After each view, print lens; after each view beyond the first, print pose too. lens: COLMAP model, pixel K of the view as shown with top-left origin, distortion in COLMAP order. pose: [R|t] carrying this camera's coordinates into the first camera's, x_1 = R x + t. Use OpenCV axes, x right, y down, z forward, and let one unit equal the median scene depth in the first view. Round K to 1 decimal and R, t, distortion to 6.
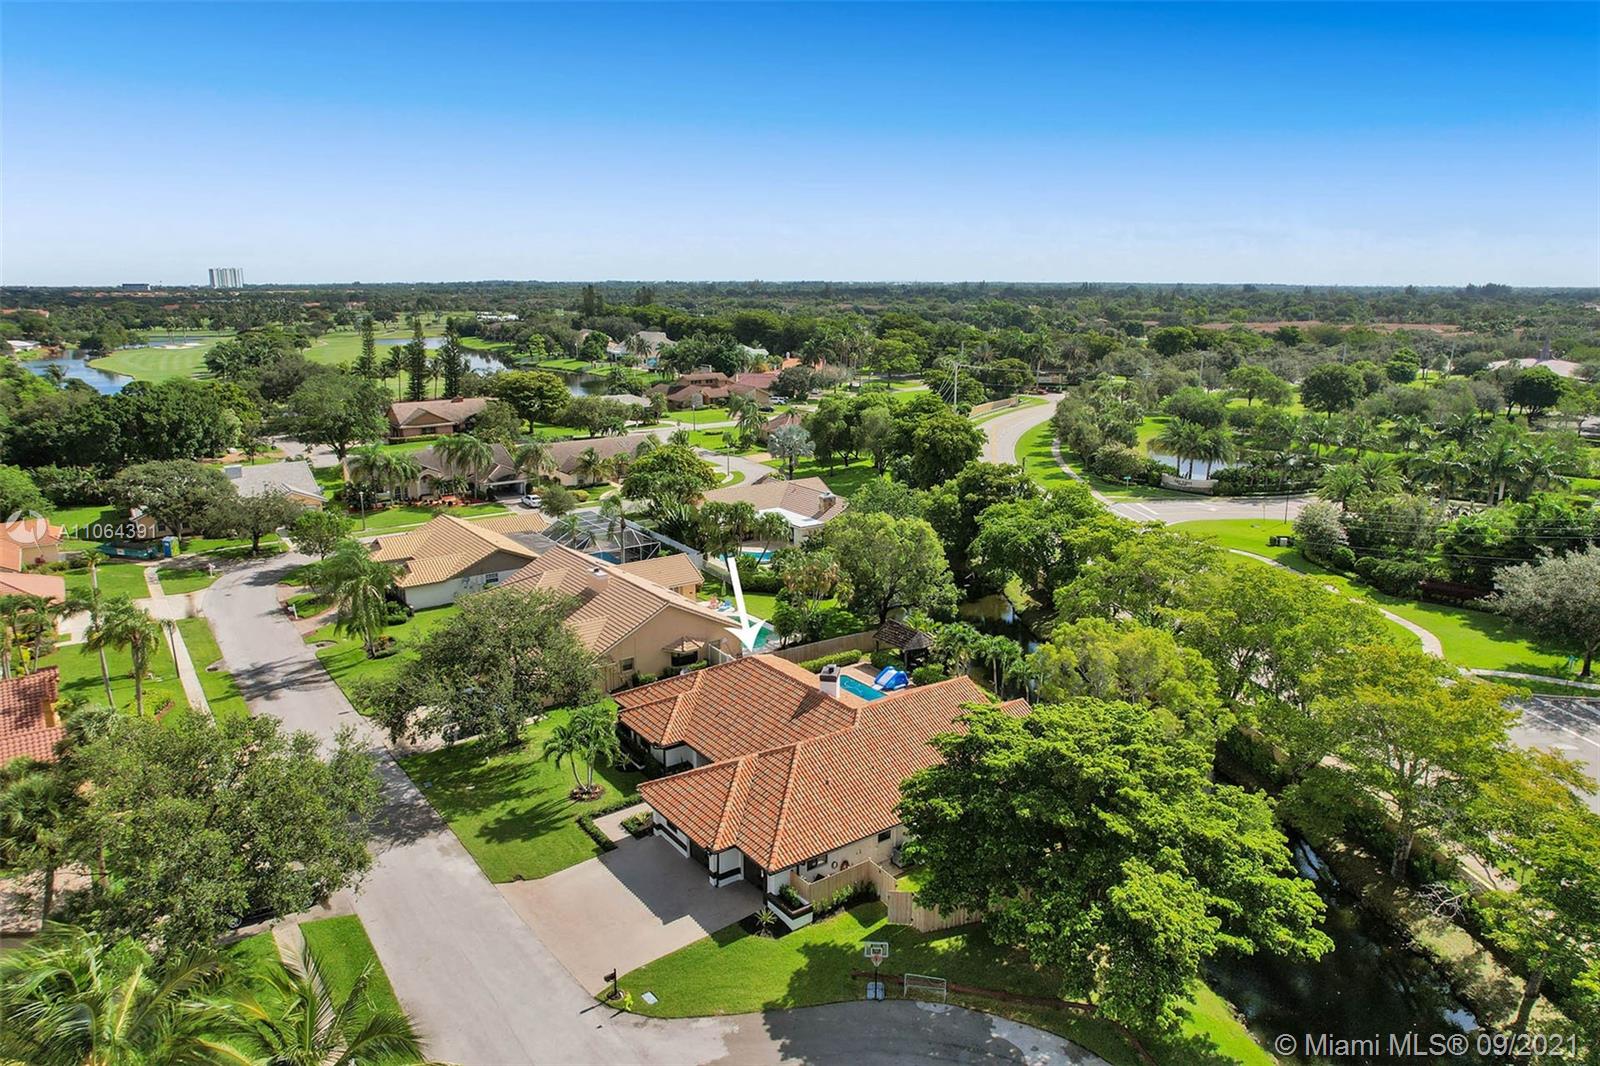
lens RADIAL K [[1038.5, 0, 790.2], [0, 1038.5, 537.3], [0, 0, 1]] dist [-0.083728, 0.069857]
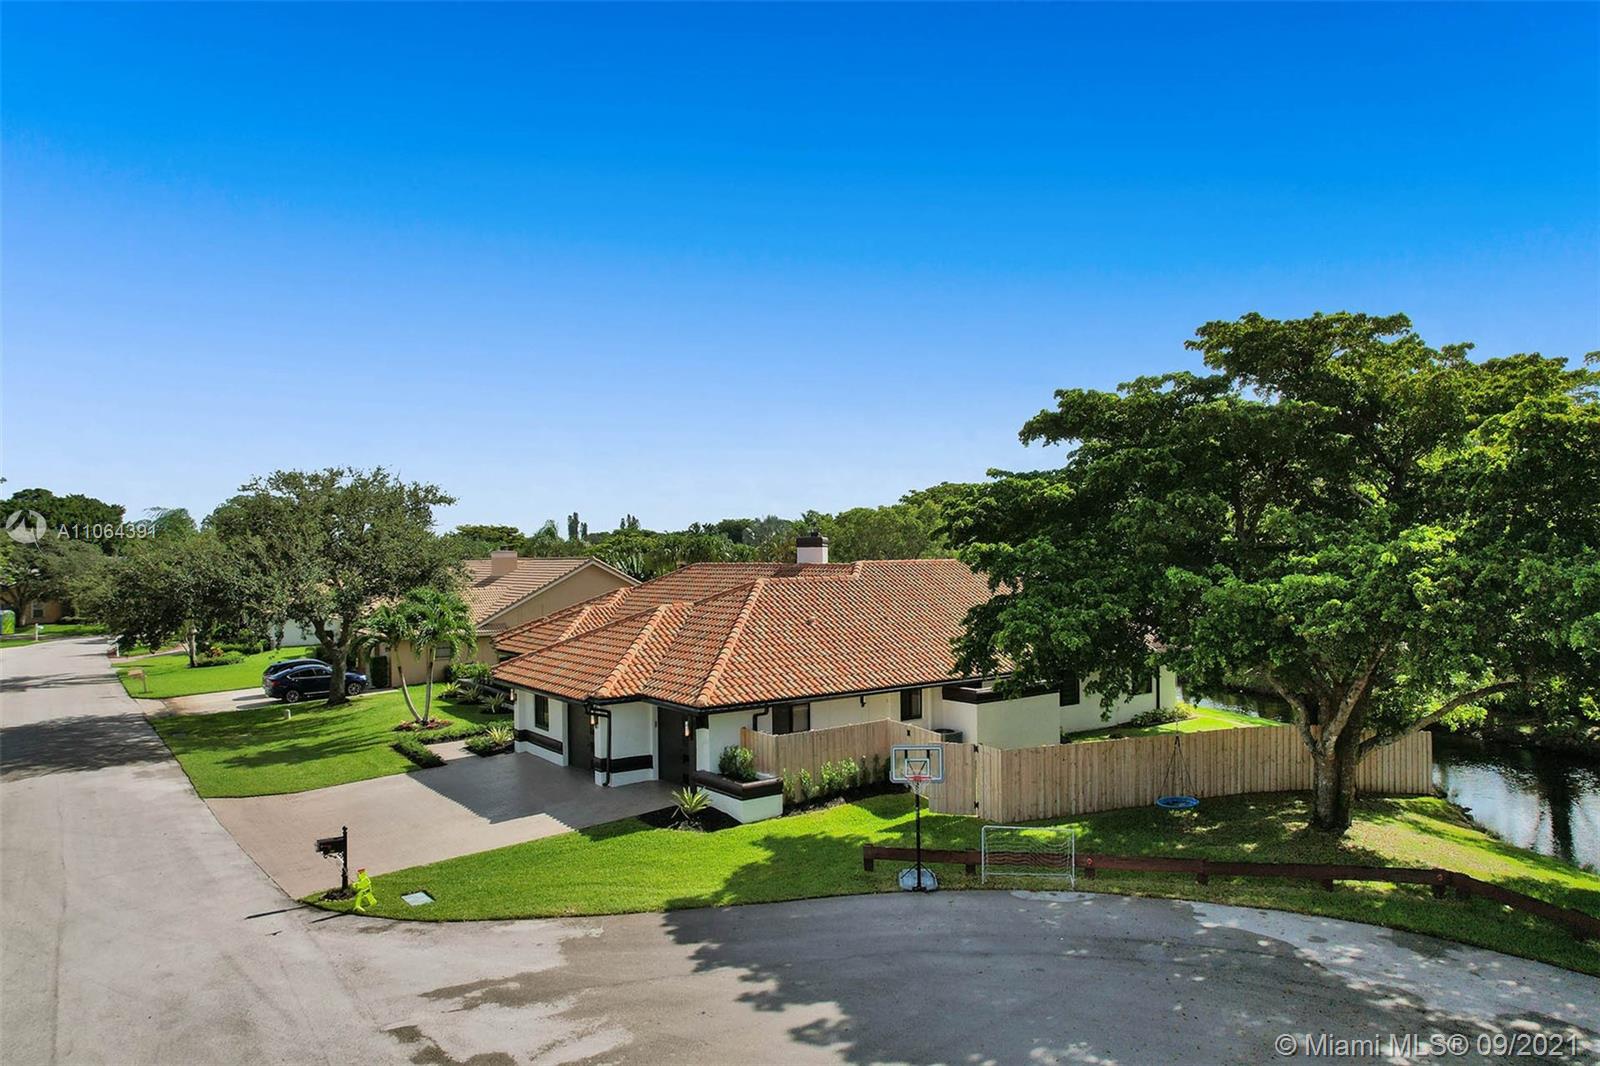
lens RADIAL K [[1038.5, 0, 790.2], [0, 1038.5, 537.3], [0, 0, 1]] dist [-0.083728, 0.069857]
pose [[0.999873, -0.011345, 0.011157, 0.018308], [0.013737, 0.969313, -0.245447, 0.315290], [-0.008030, 0.245569, 0.969346, 0.403531]]
